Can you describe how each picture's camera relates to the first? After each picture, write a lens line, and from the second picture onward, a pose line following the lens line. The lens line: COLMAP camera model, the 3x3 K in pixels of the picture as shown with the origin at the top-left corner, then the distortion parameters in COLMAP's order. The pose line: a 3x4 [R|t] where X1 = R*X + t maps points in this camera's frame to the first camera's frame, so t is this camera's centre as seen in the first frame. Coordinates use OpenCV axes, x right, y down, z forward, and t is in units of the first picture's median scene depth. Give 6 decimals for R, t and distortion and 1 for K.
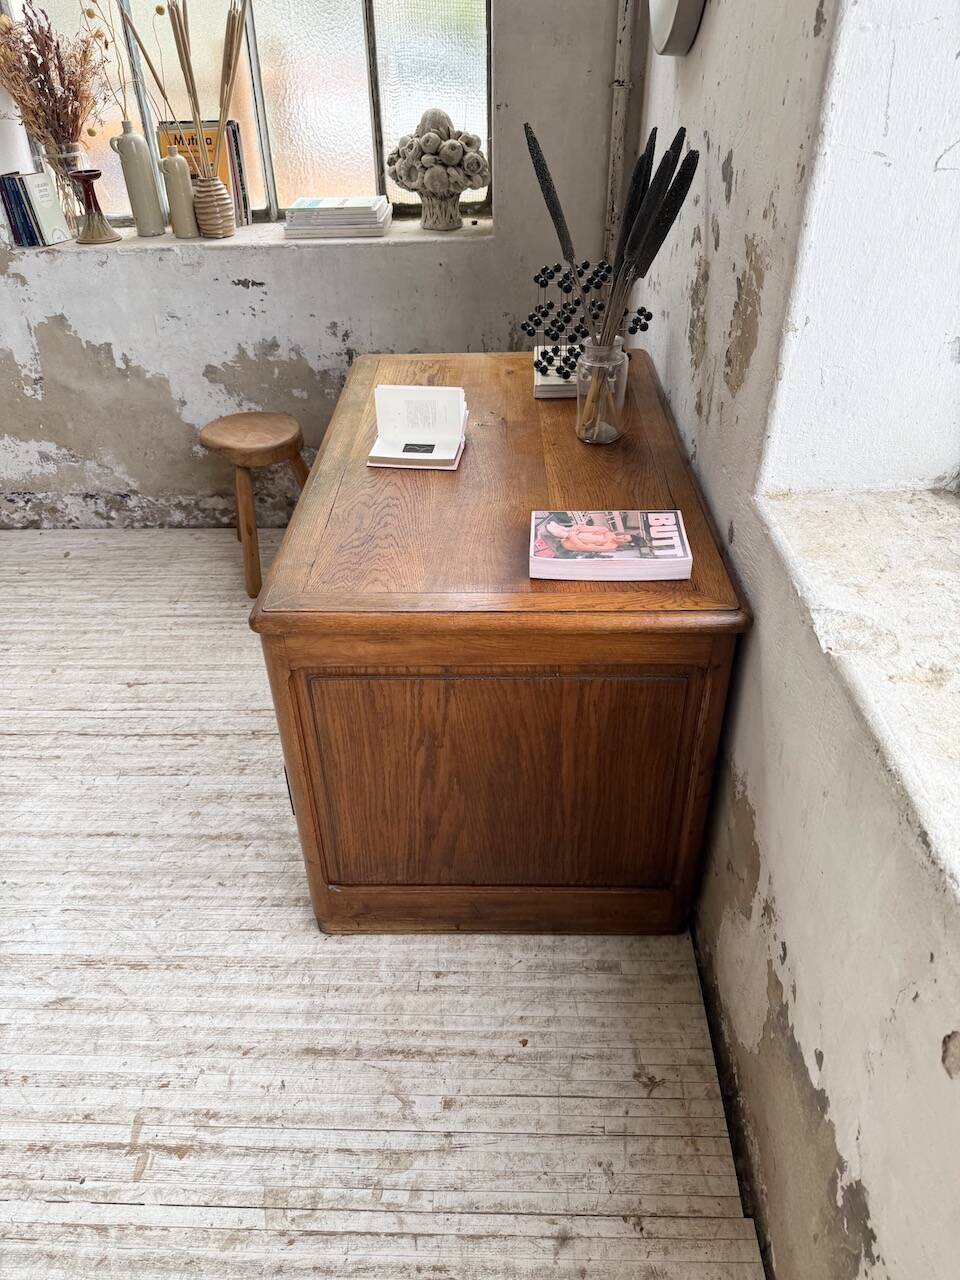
lens RADIAL K [[911.6, 0, 466.3], [0, 911.6, 643.4], [0, 0, 1]] dist [0.048164, -0.085170]
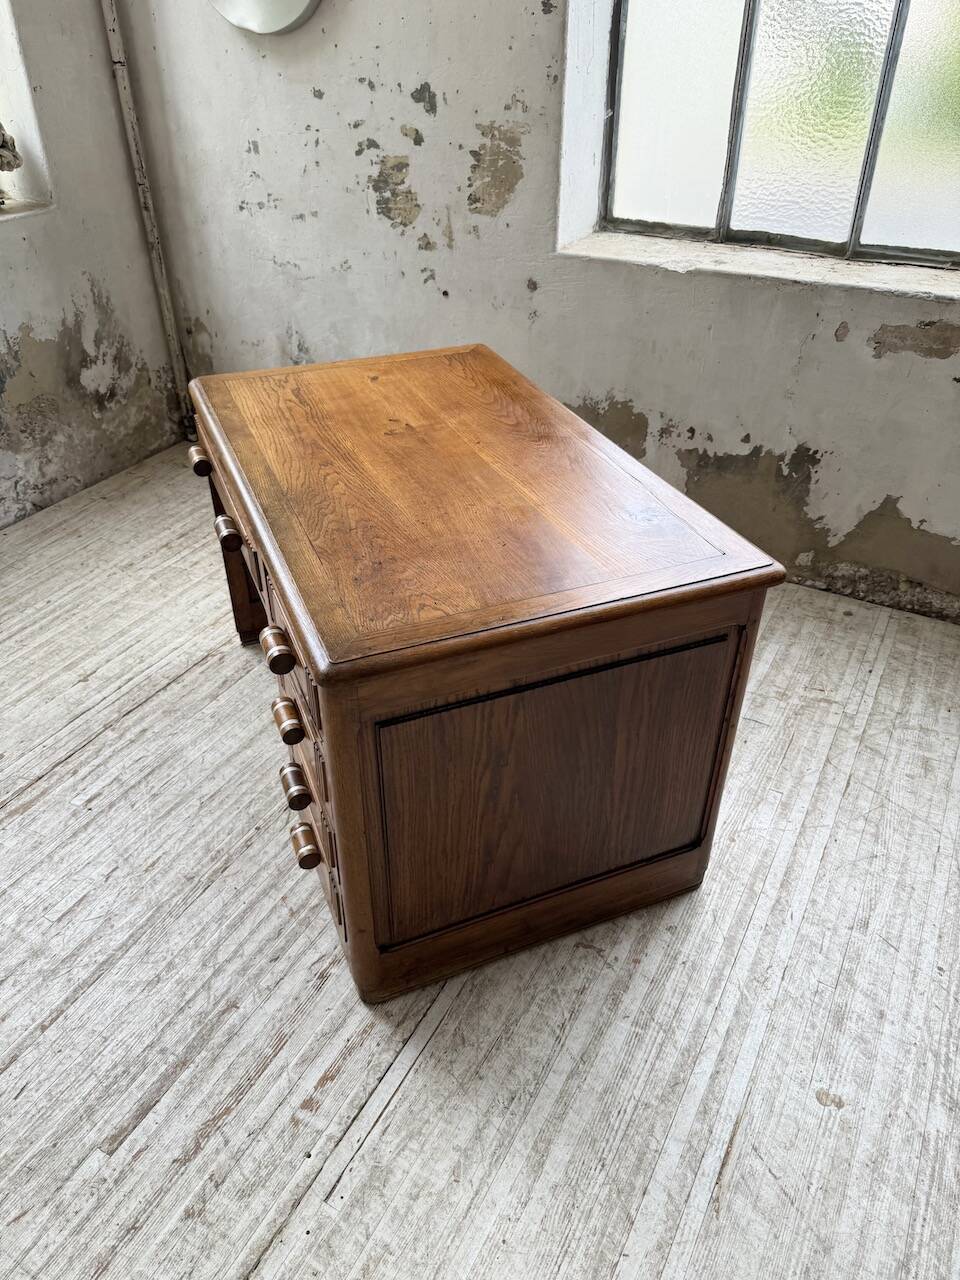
lens RADIAL K [[920.4, 0, 473.3], [0, 920.4, 630.4], [0, 0, 1]] dist [-0.007939, -0.005238]
pose [[0.459916, -0.482763, 0.745263, -1.265412], [0.501161, 0.833967, 0.230947, -0.023813], [-0.733017, 0.267281, 0.625497, 0.103239]]
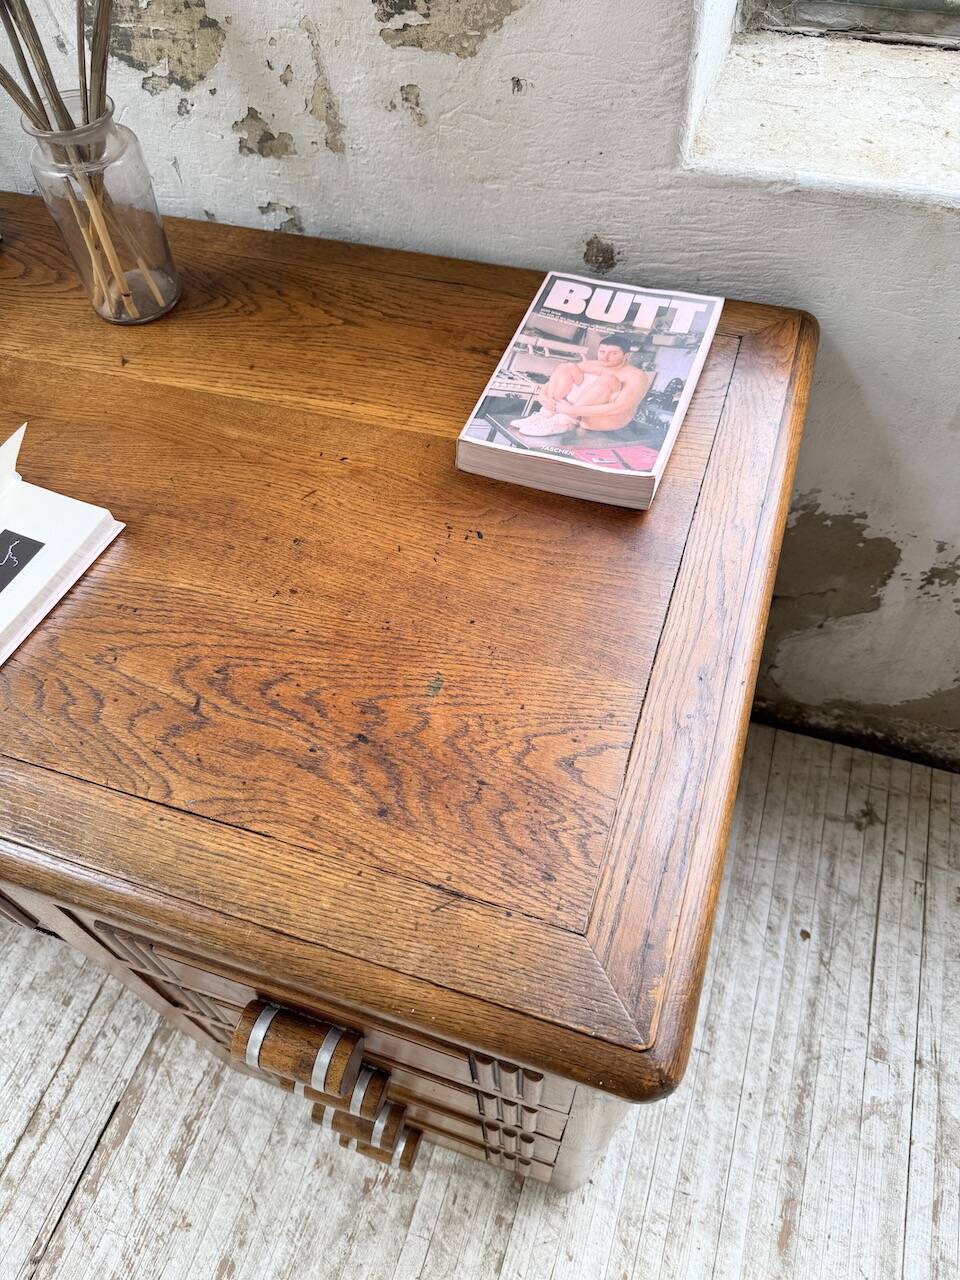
lens RADIAL K [[934.7, 0, 478.6], [0, 934.7, 632.3], [0, 0, 1]] dist [-0.031483, 0.017883]
pose [[0.279588, -0.765539, 0.579466, -0.262650], [0.578505, 0.615997, 0.534676, -0.302810], [-0.766265, 0.185735, 0.615093, 0.617138]]
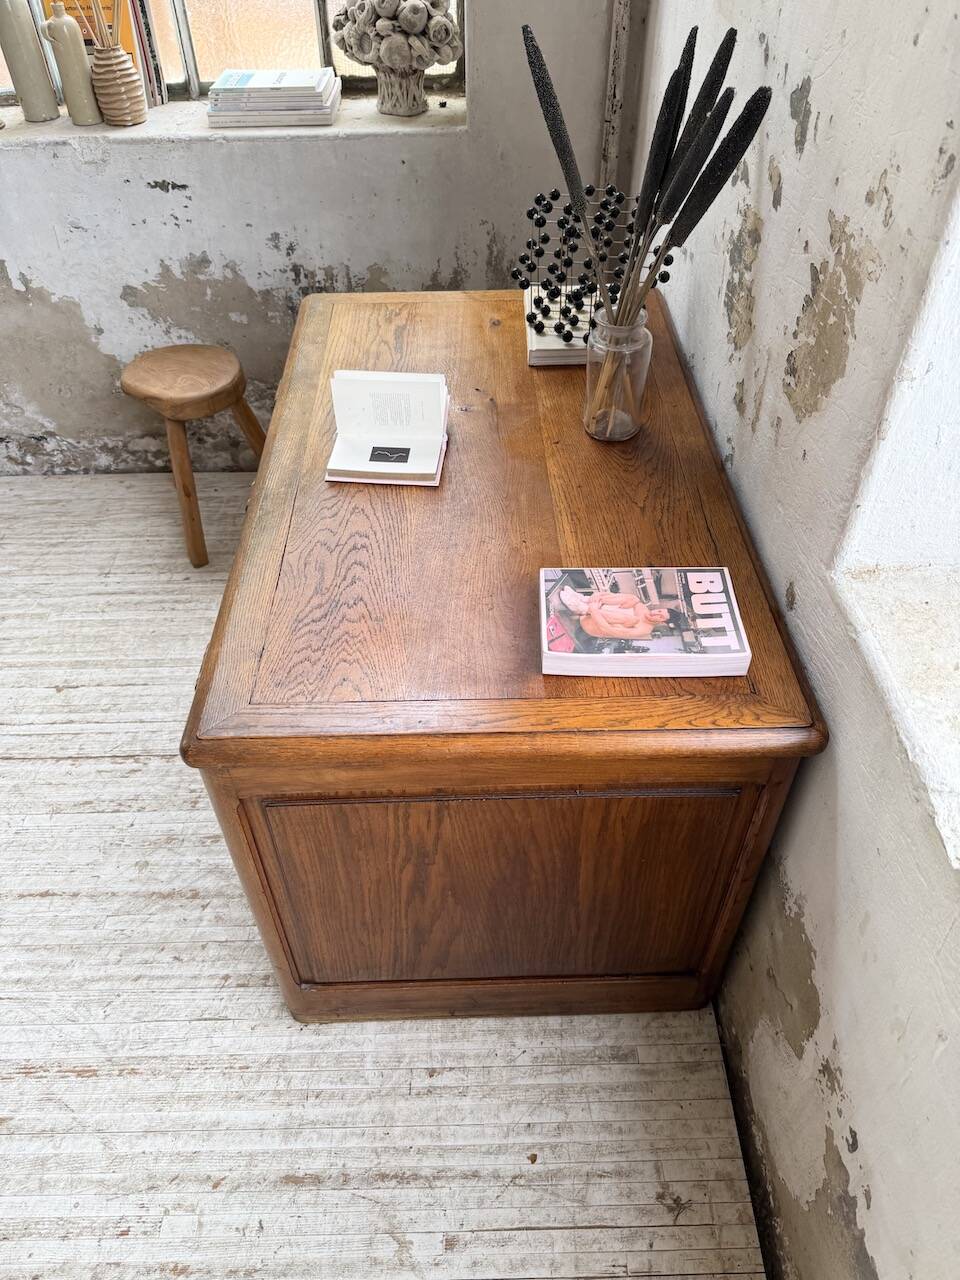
lens RADIAL K [[921.6, 0, 475.6], [0, 921.6, 643.6], [0, 0, 1]] dist [-0.002039, -0.005689]
pose [[0.998628, -0.024946, 0.046040, -0.019046], [0.017479, 0.987603, 0.155993, -0.180858], [-0.049361, -0.154974, 0.986685, 0.186329]]
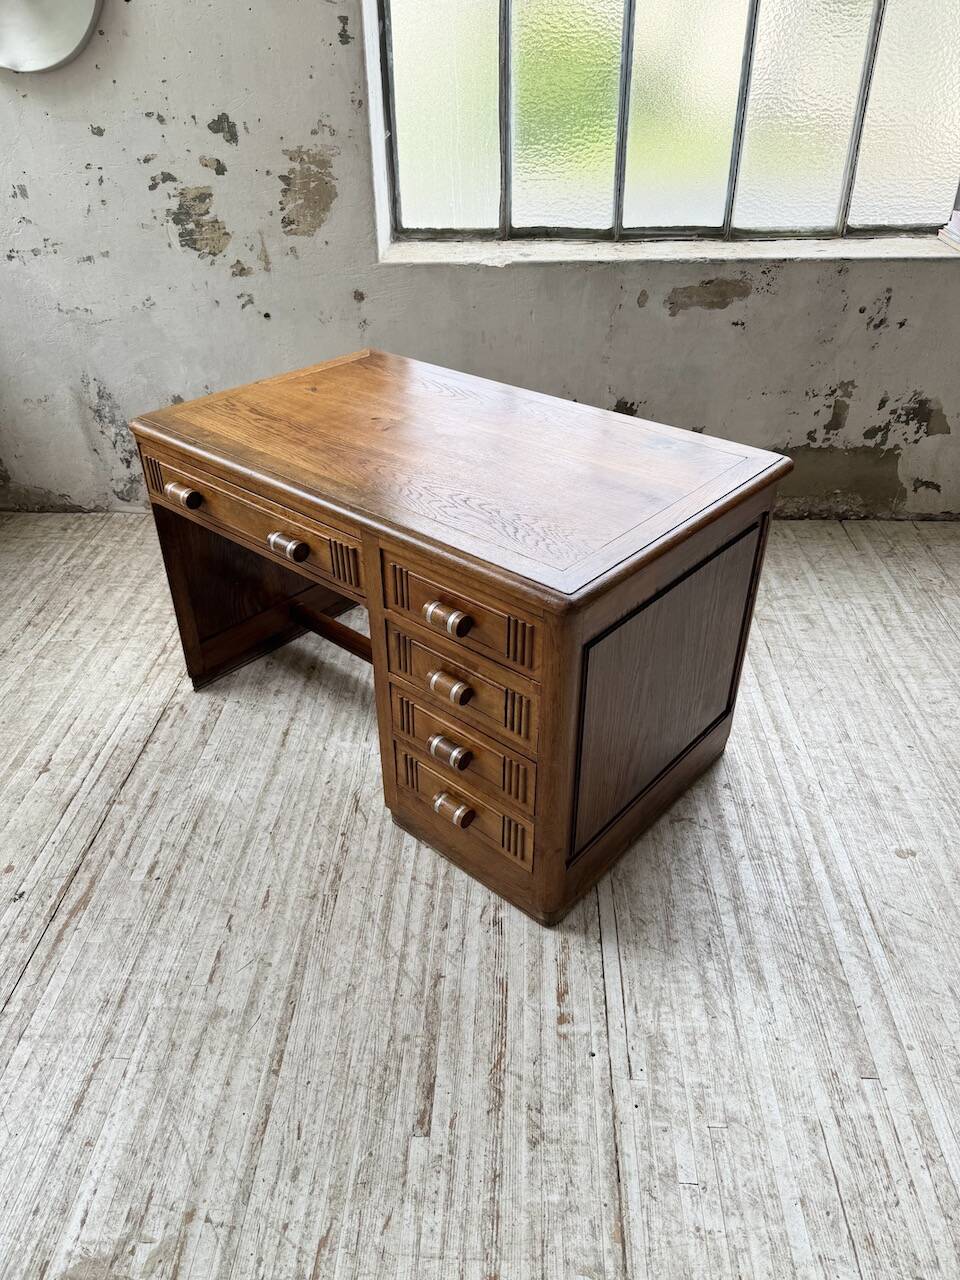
lens RADIAL K [[920.4, 0, 473.3], [0, 920.4, 630.4], [0, 0, 1]] dist [-0.007939, -0.005238]
pose [[0.016253, -0.522282, 0.852618, -1.505479], [0.582998, 0.697724, 0.416287, -0.254583], [-0.812311, 0.490308, 0.315829, 0.458281]]
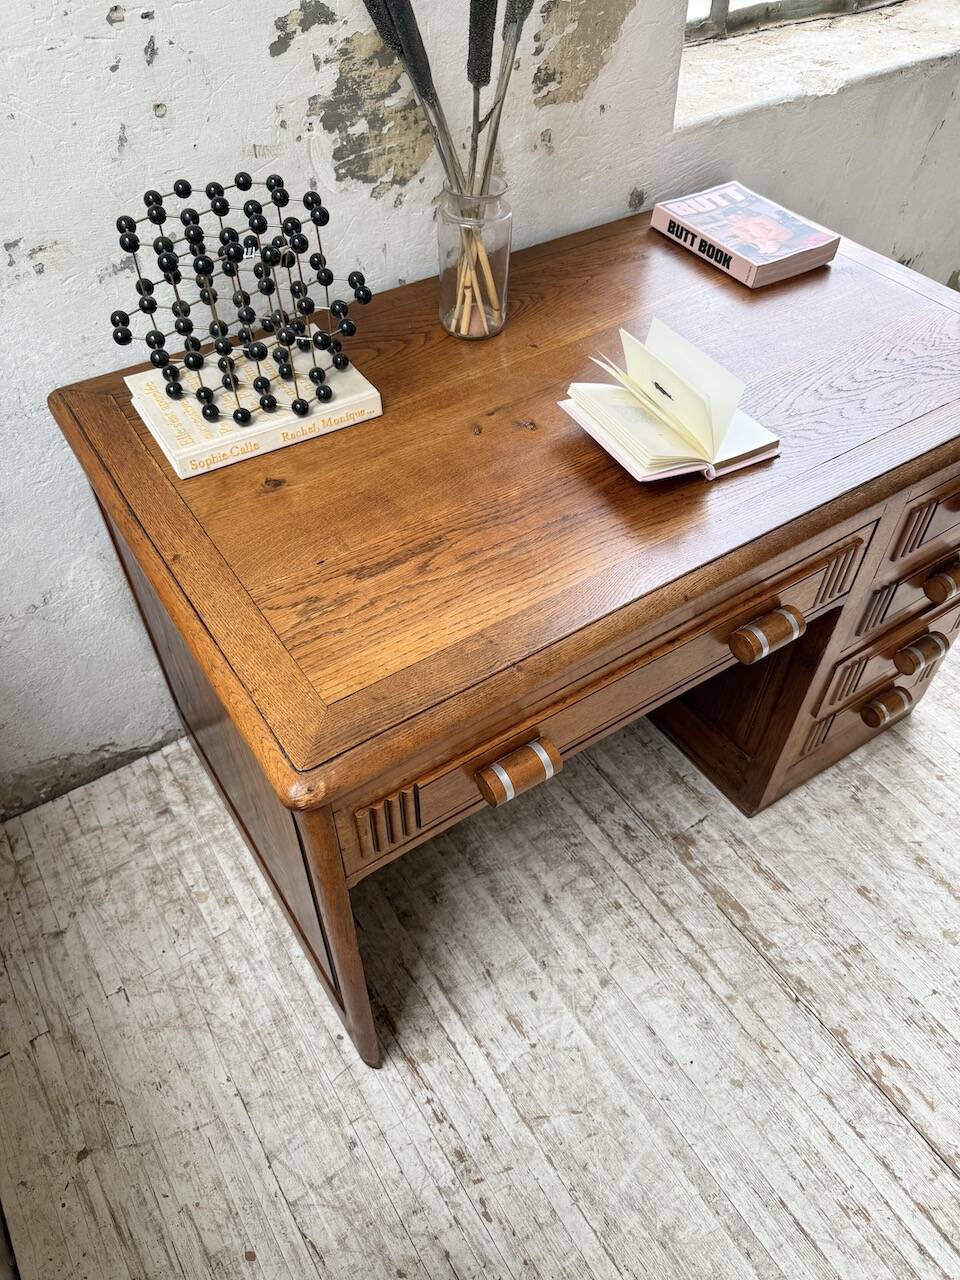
lens RADIAL K [[930.3, 0, 492.4], [0, 930.3, 629.1], [0, 0, 1]] dist [0.010814, -0.023173]
pose [[-0.582674, -0.579301, 0.570002, -0.434923], [0.476336, 0.324836, 0.817060, -0.782202], [-0.658480, 0.747591, 0.086668, 1.189909]]
